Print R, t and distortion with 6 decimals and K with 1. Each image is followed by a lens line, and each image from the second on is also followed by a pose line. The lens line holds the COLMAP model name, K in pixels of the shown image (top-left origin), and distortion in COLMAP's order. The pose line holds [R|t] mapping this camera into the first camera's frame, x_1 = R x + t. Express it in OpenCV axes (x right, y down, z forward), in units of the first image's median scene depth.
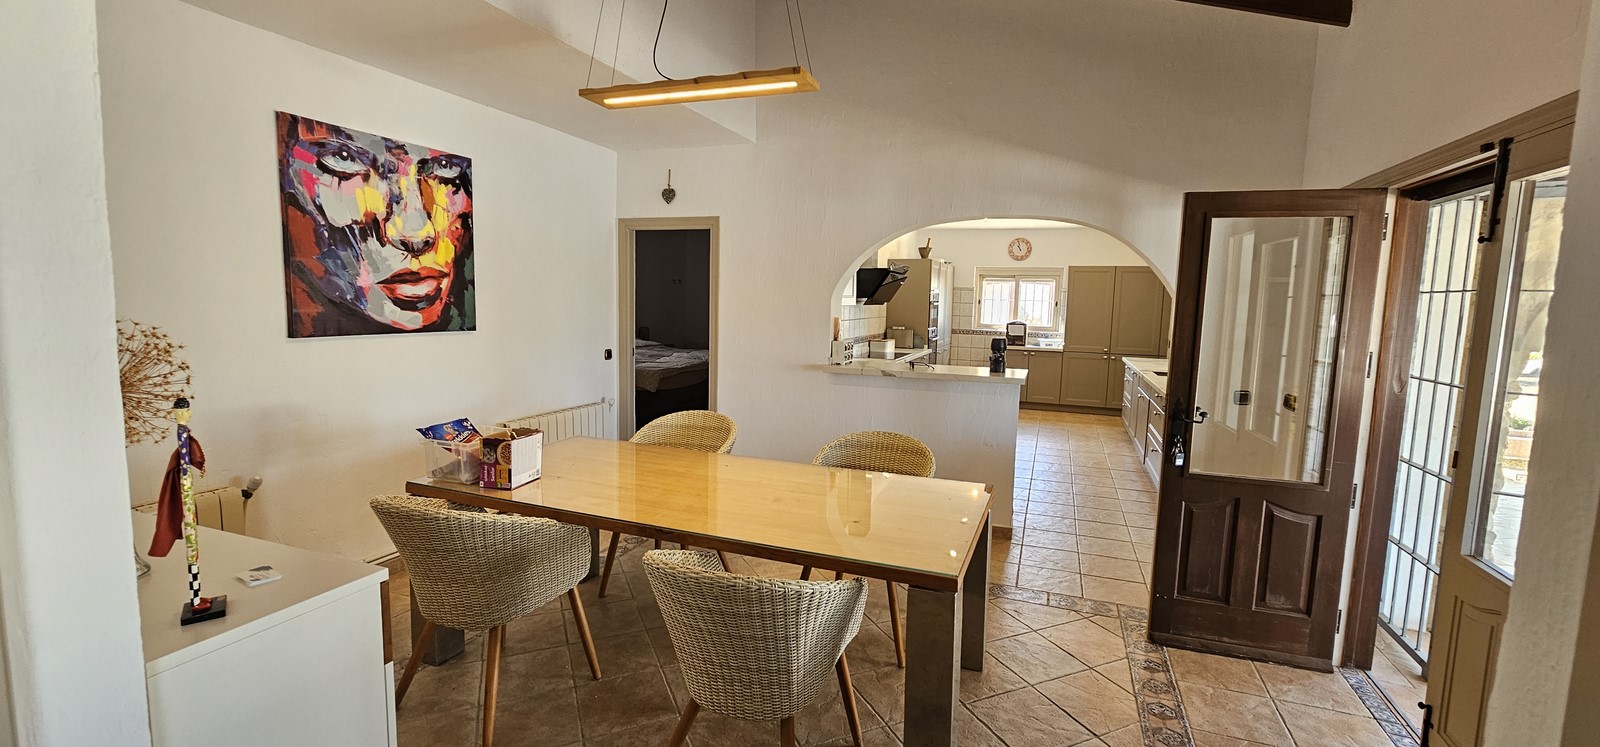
lens RADIAL K [[667.6, 0, 804.6], [0, 667.6, 370.5], [0, 0, 1]] dist [-0.001988, -0.000129]
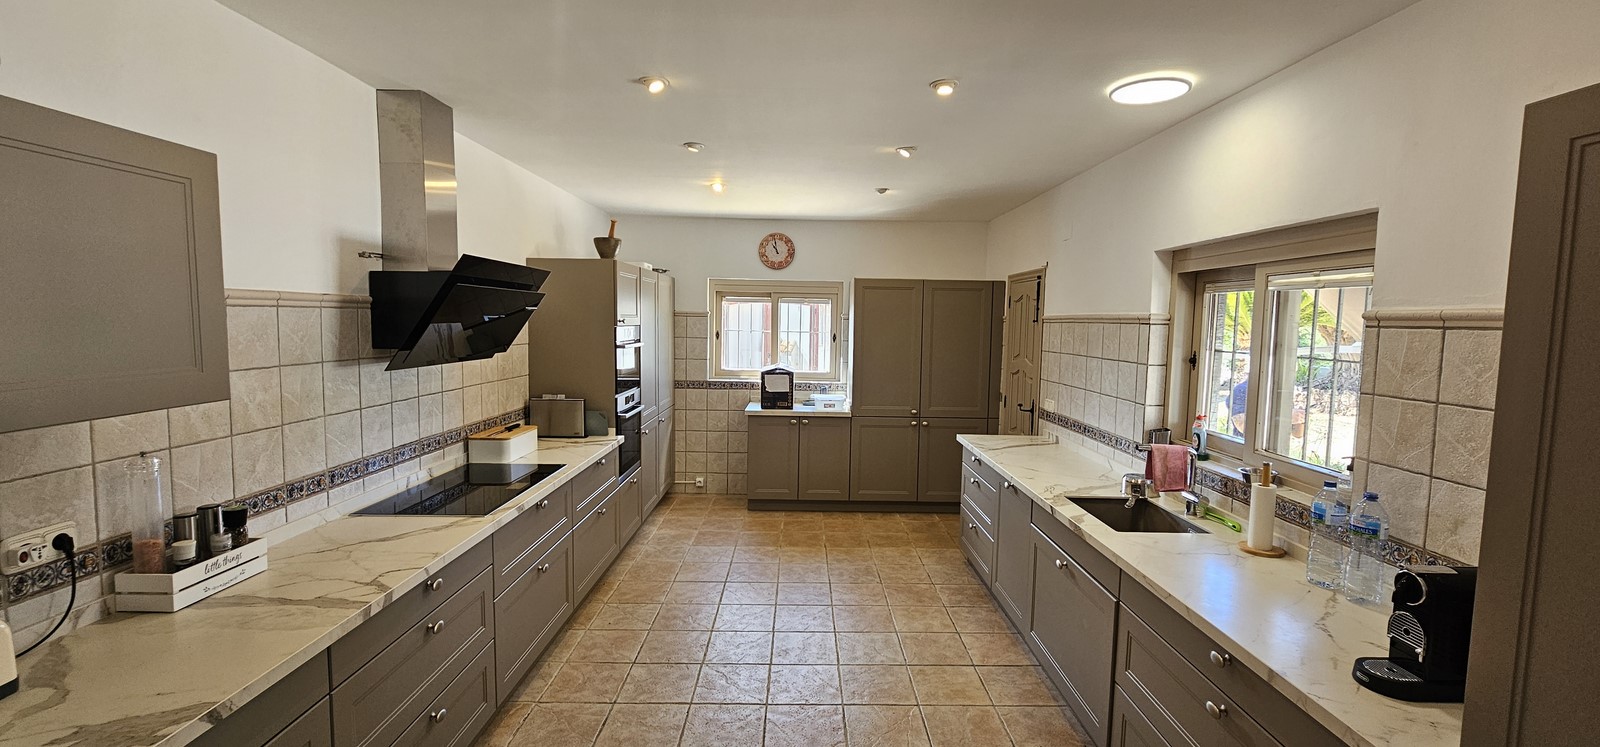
lens RADIAL K [[667.6, 0, 814.5], [0, 667.6, 369.6], [0, 0, 1]] dist [-0.001988, -0.000129]
pose [[0.929003, -0.034076, 0.368499, 0.131928], [0.044044, 0.998855, -0.018670, -0.062750], [-0.367441, 0.033575, 0.929441, 0.446092]]
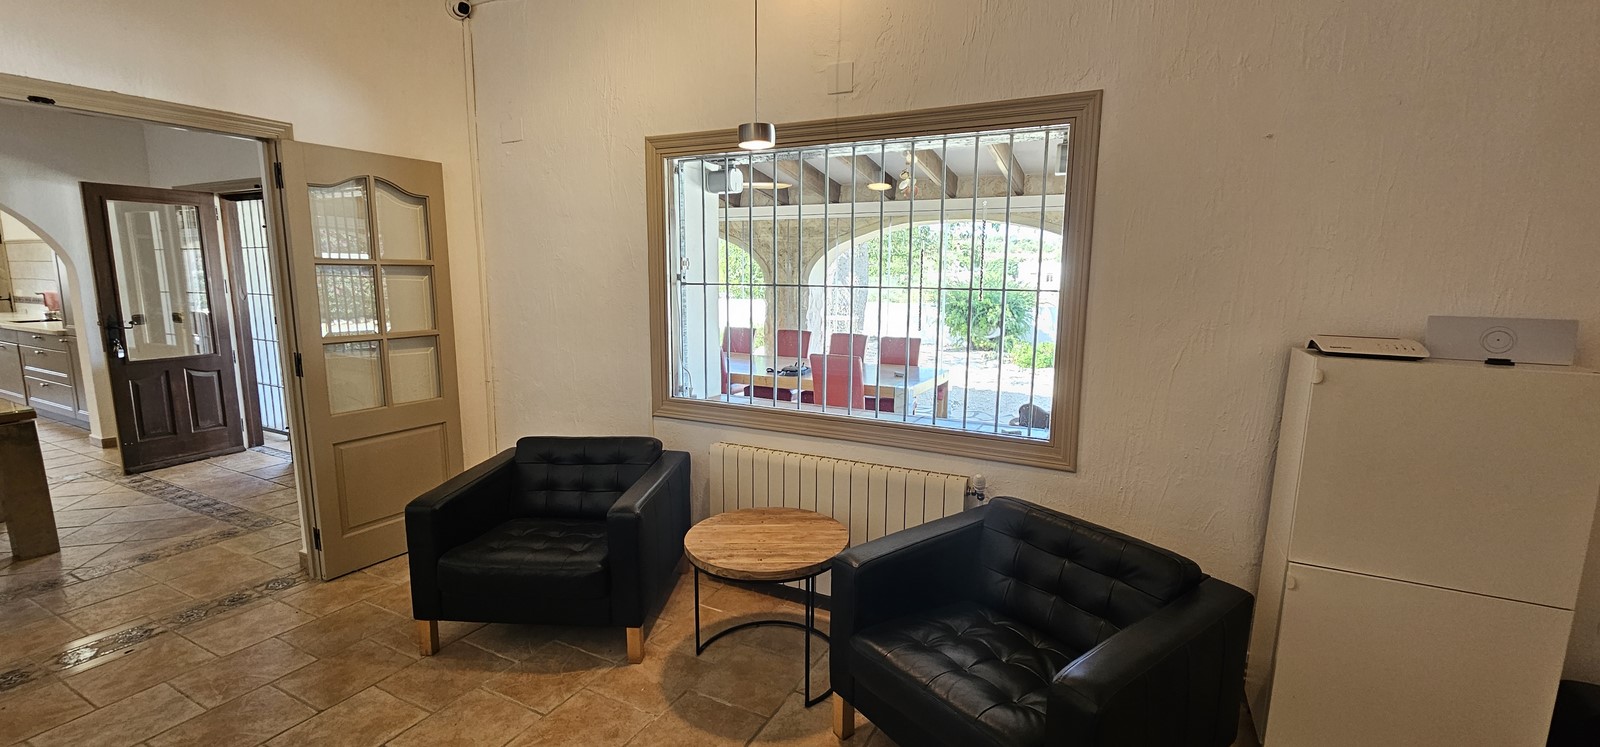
lens RADIAL K [[667.6, 0, 826.0], [0, 667.6, 374.0], [0, 0, 1]] dist [-0.001988, -0.000129]
pose [[0.108955, -0.176356, 0.978278, -0.236299], [0.096655, 0.981353, 0.166145, 0.023577], [-0.989336, 0.076453, 0.123969, -0.247409]]
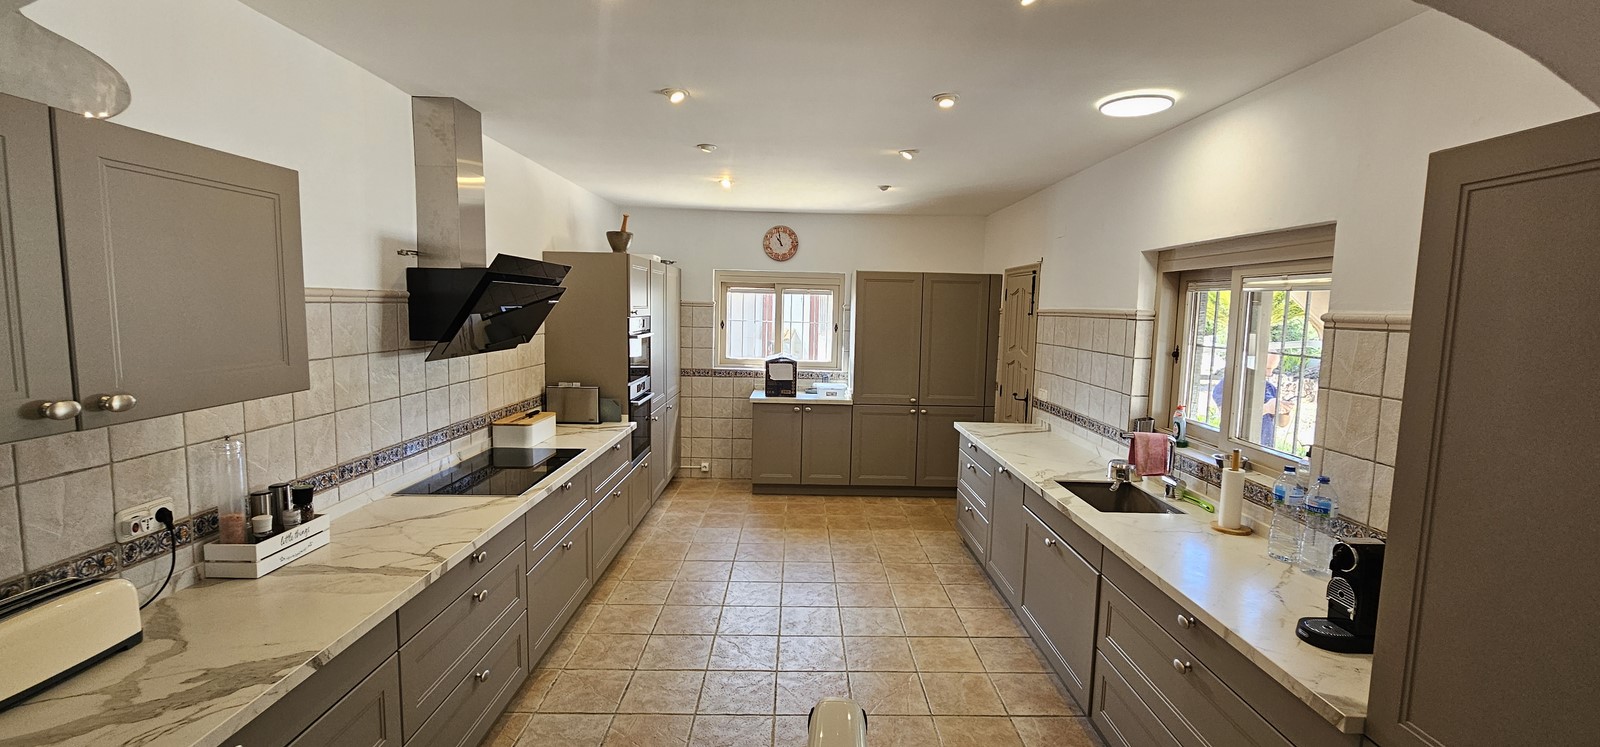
lens RADIAL K [[667.6, 0, 816.5], [0, 667.6, 368.3], [0, 0, 1]] dist [-0.001988, -0.000129]
pose [[0.926257, -0.036335, 0.375137, 0.118309], [0.039381, 0.999224, -0.000453, -0.065203], [-0.374829, 0.015193, 0.926969, 0.427018]]
